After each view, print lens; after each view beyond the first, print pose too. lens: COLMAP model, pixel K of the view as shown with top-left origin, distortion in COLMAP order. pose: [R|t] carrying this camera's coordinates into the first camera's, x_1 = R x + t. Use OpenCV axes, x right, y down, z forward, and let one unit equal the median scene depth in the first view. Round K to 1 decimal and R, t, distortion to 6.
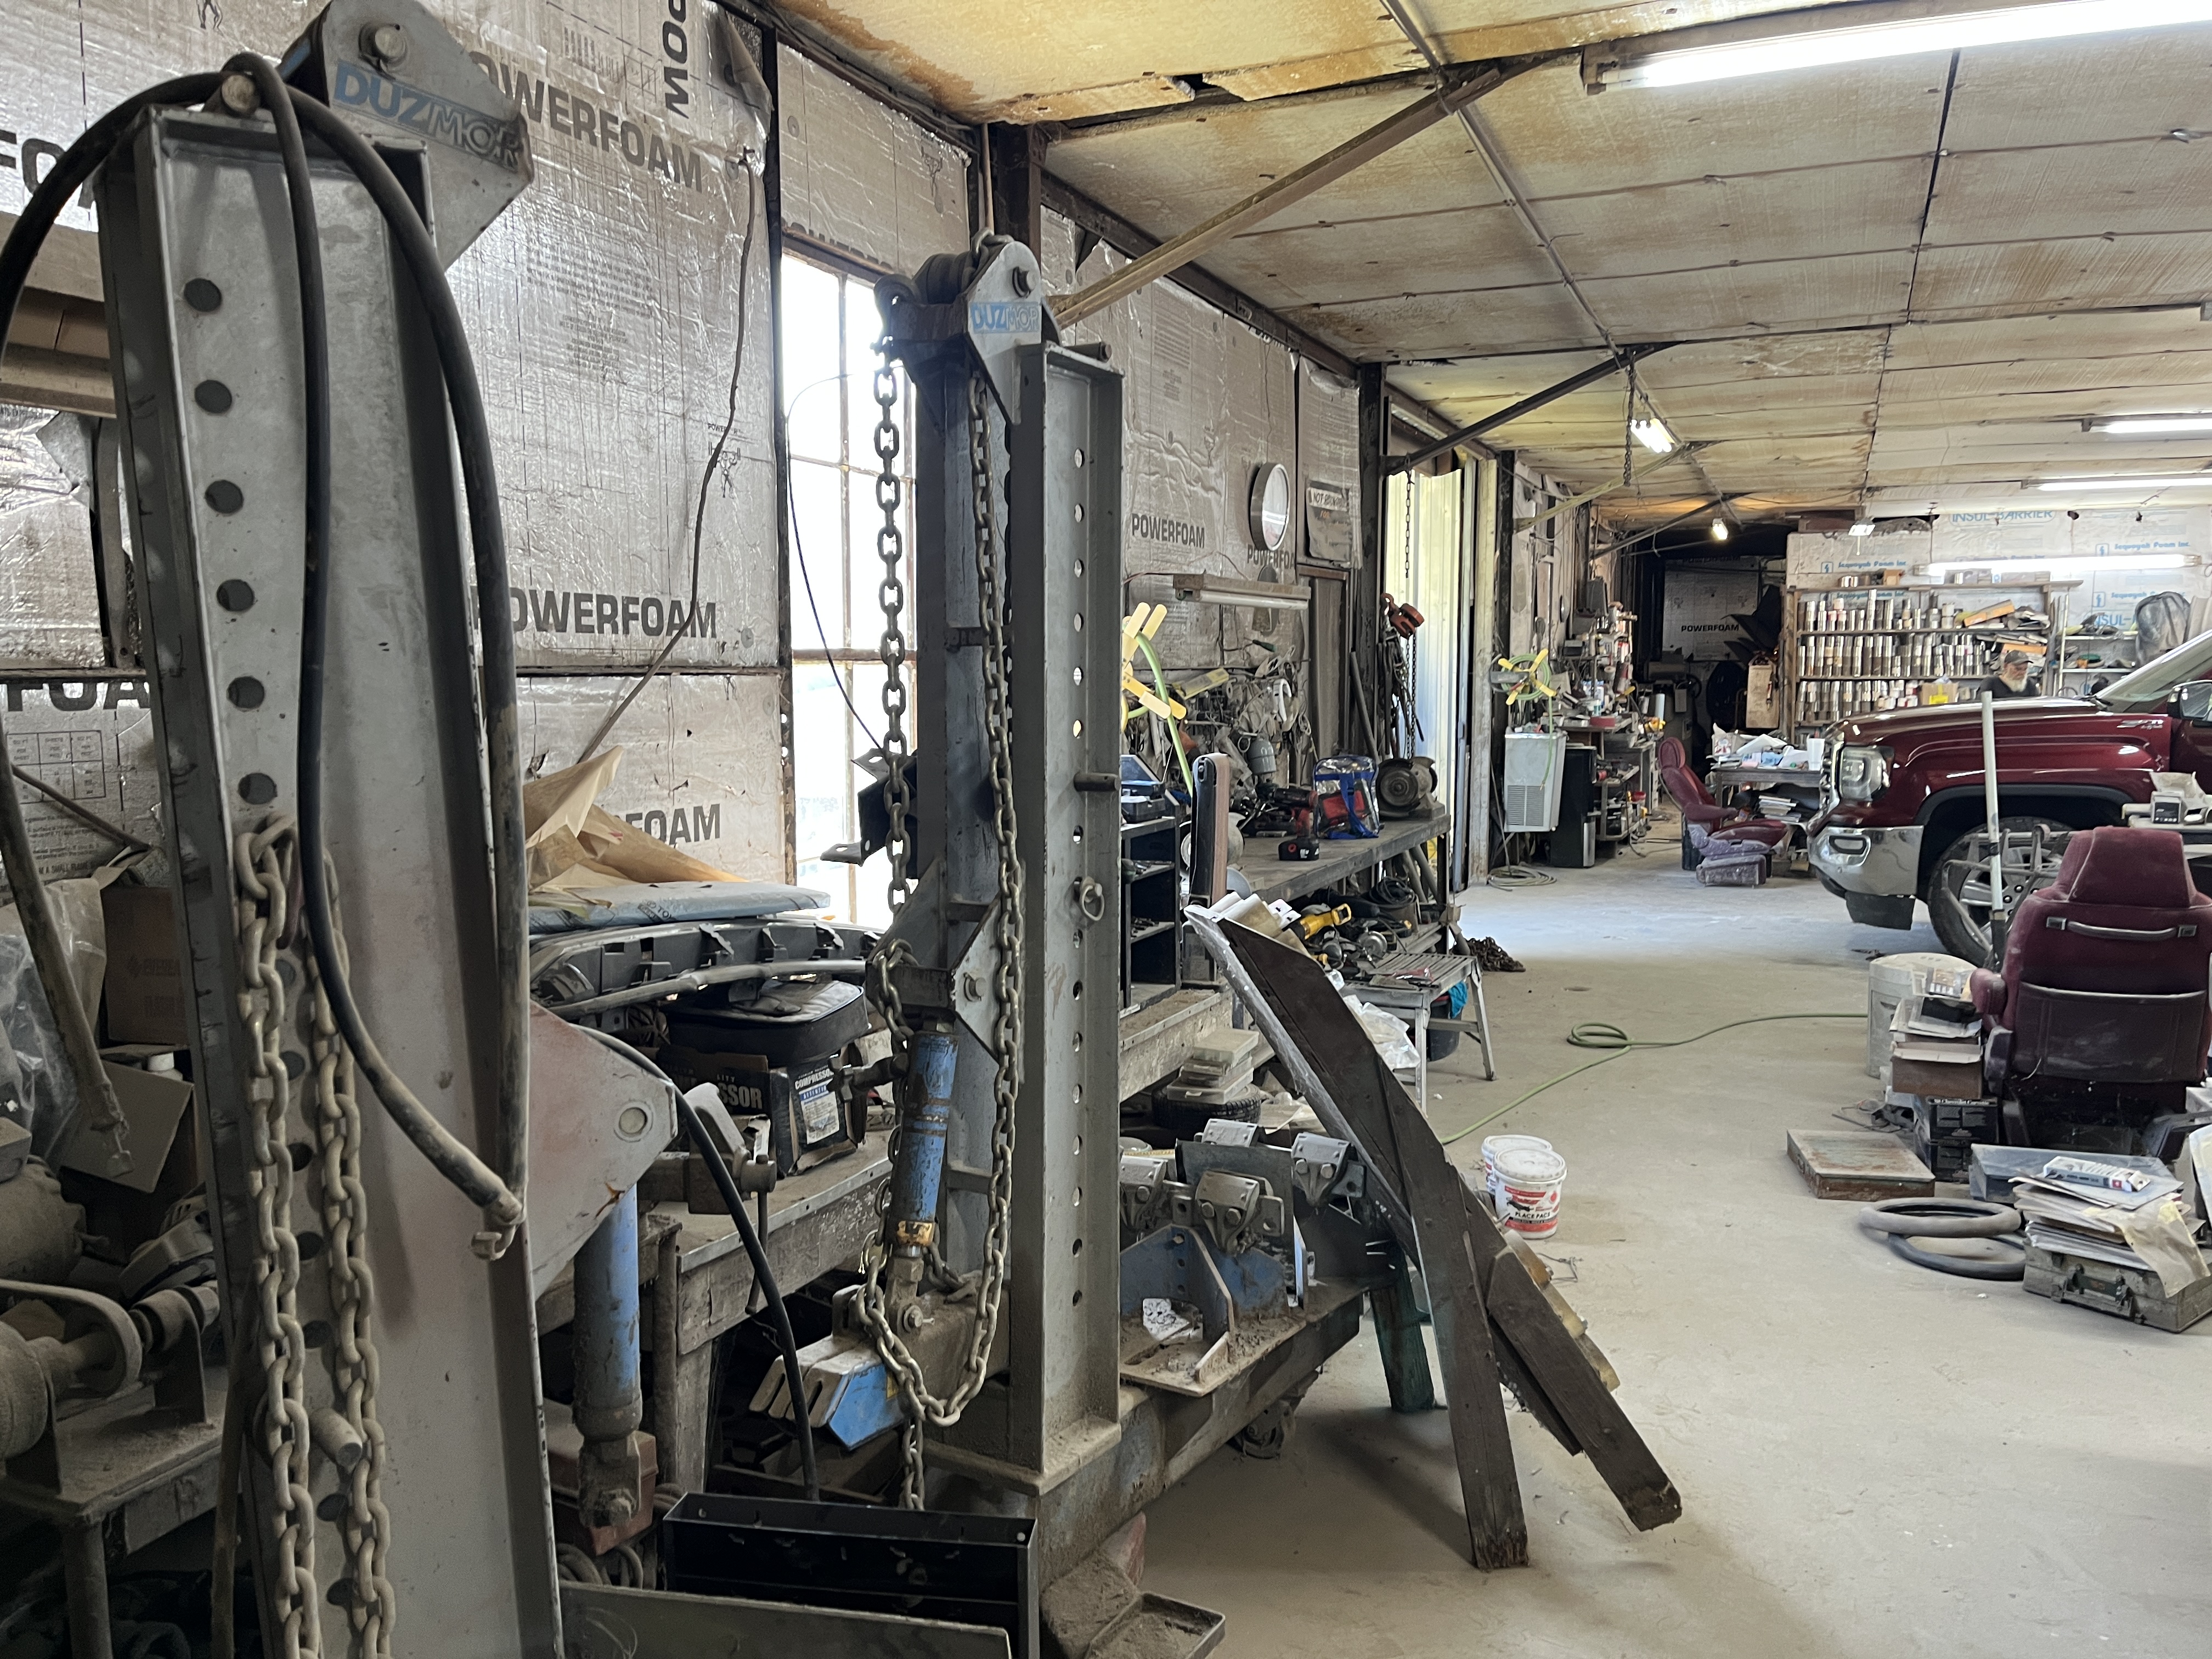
lens RADIAL K [[1676.0, 0, 1104.2], [0, 1676.0, 849.7], [0, 0, 1]] dist [0.046037, -0.044256]
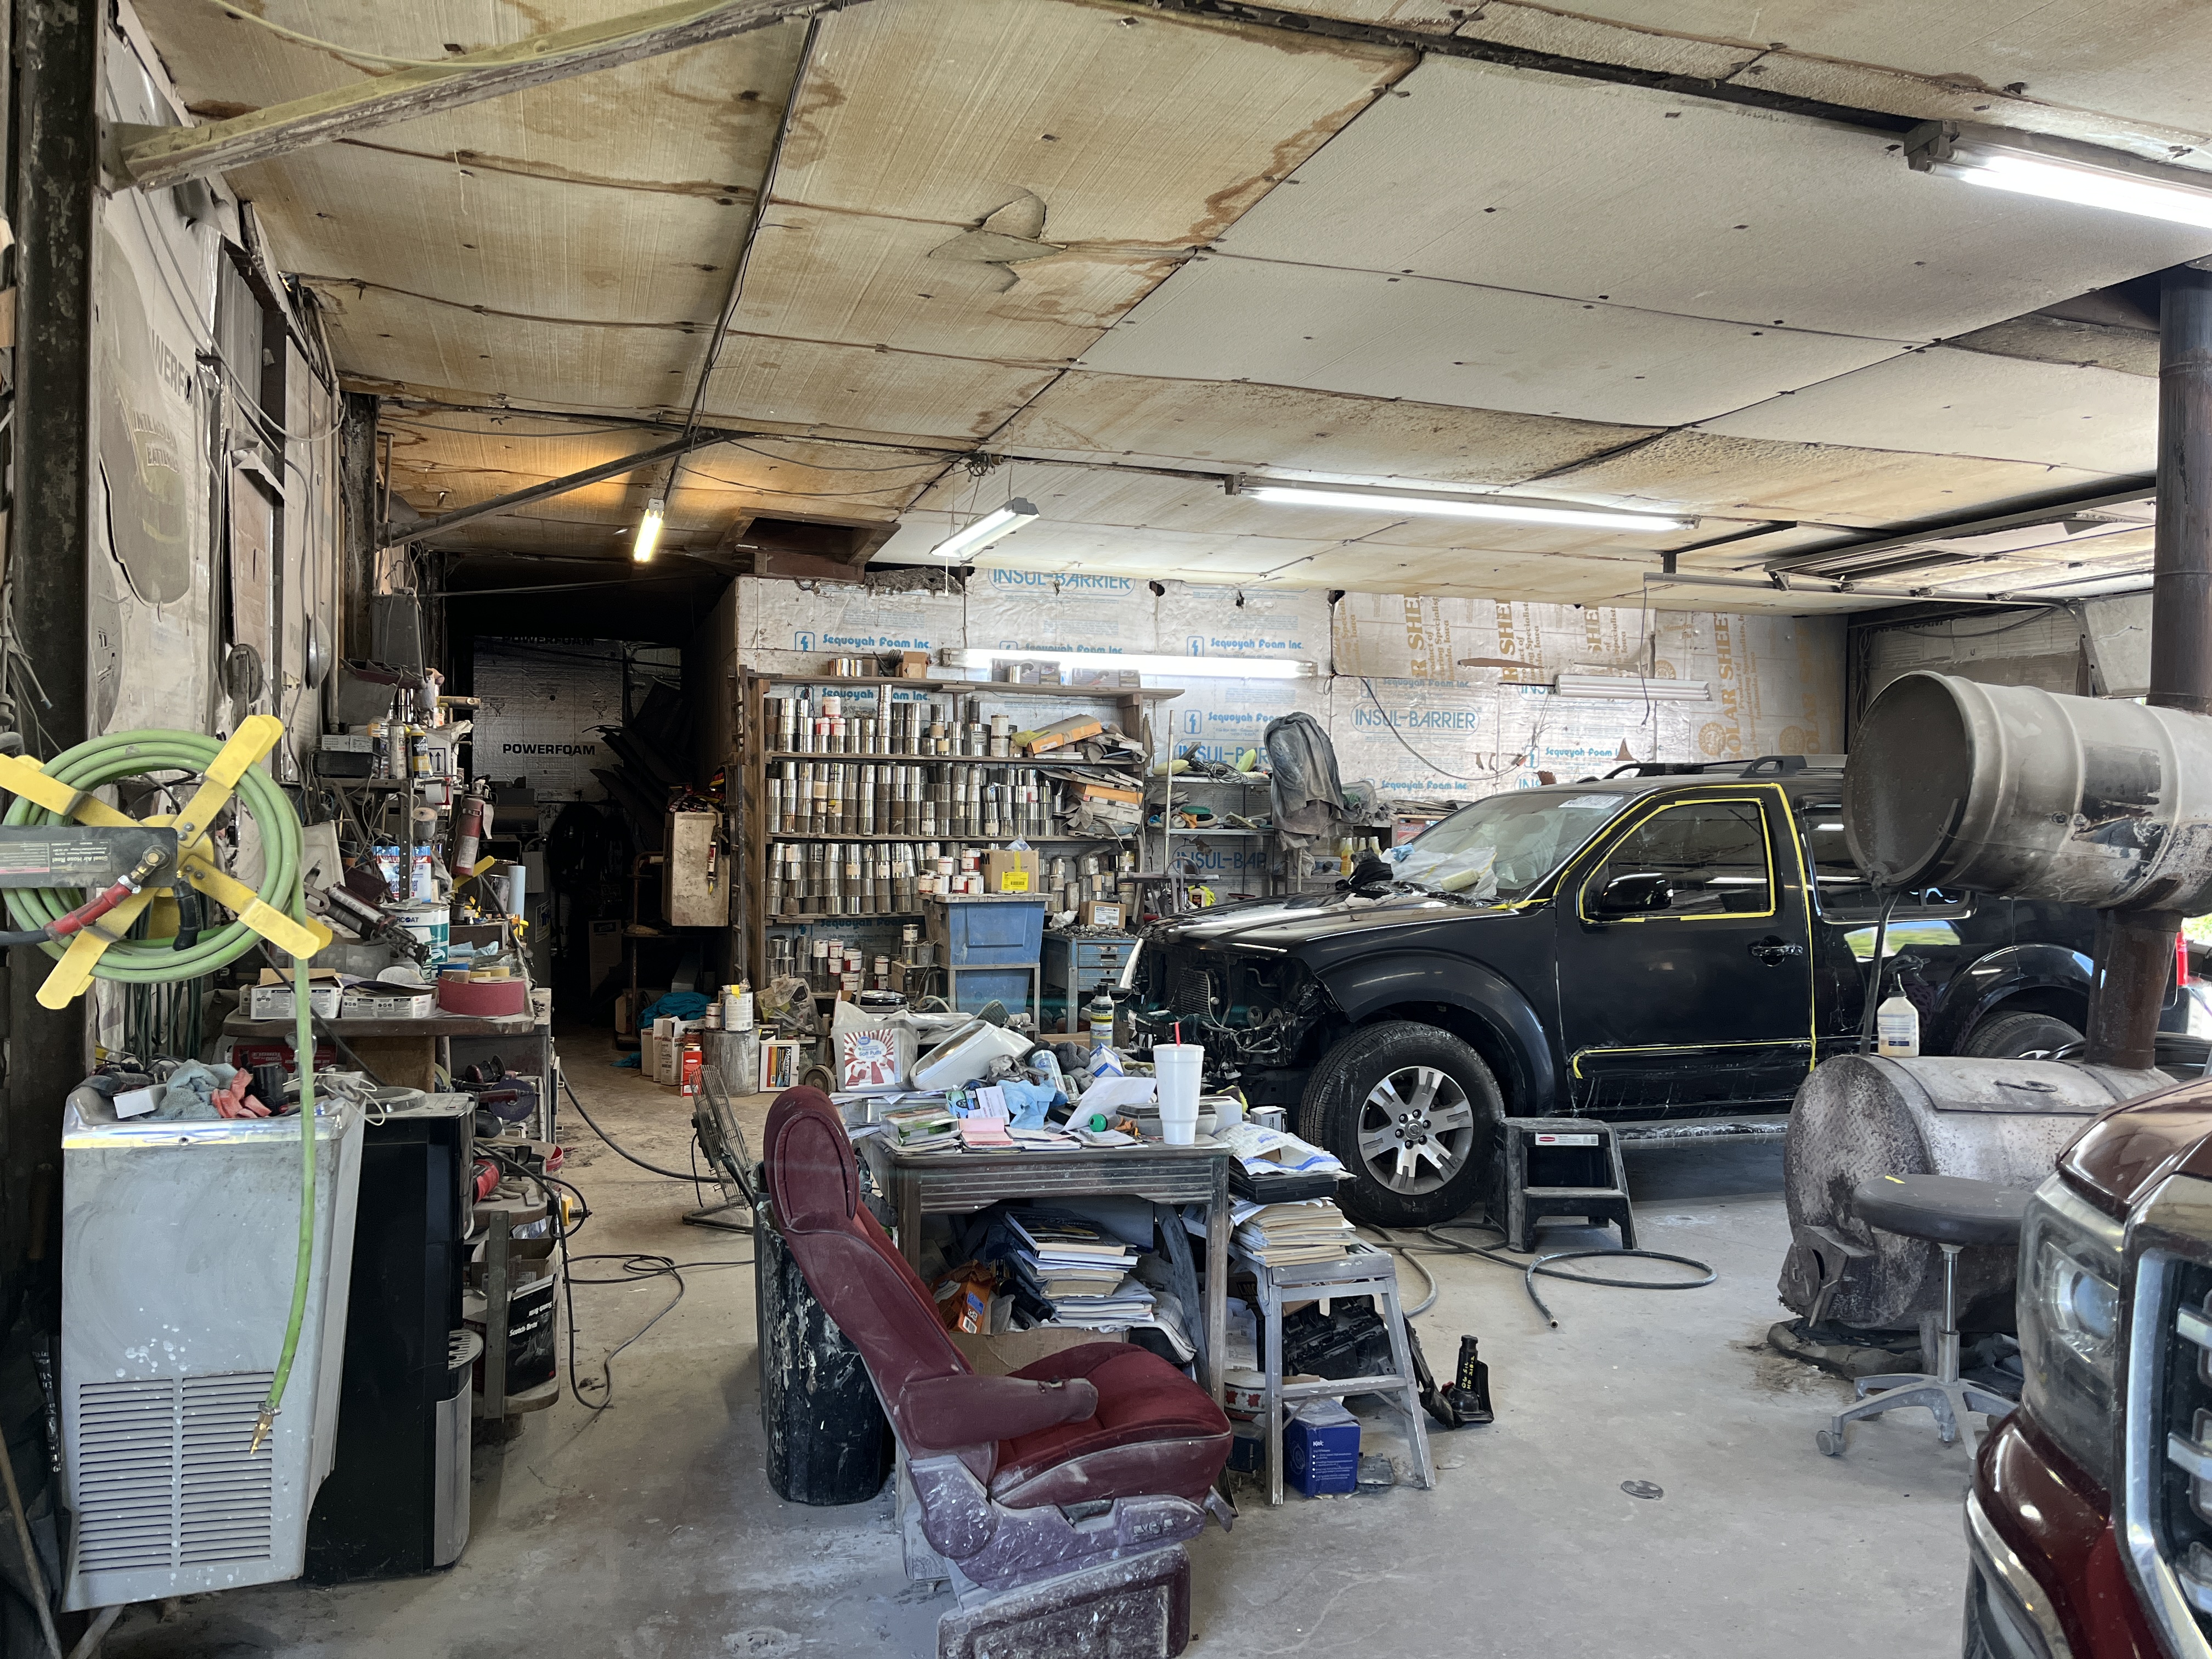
lens RADIAL K [[1676.0, 0, 1129.6], [0, 1676.0, 841.1], [0, 0, 1]] dist [0.046037, -0.044256]
pose [[0.745392, 0.007043, 0.666589, 0.138923], [0.052300, 0.996244, -0.069009, -0.057937], [-0.664571, 0.086301, 0.742224, 0.531317]]
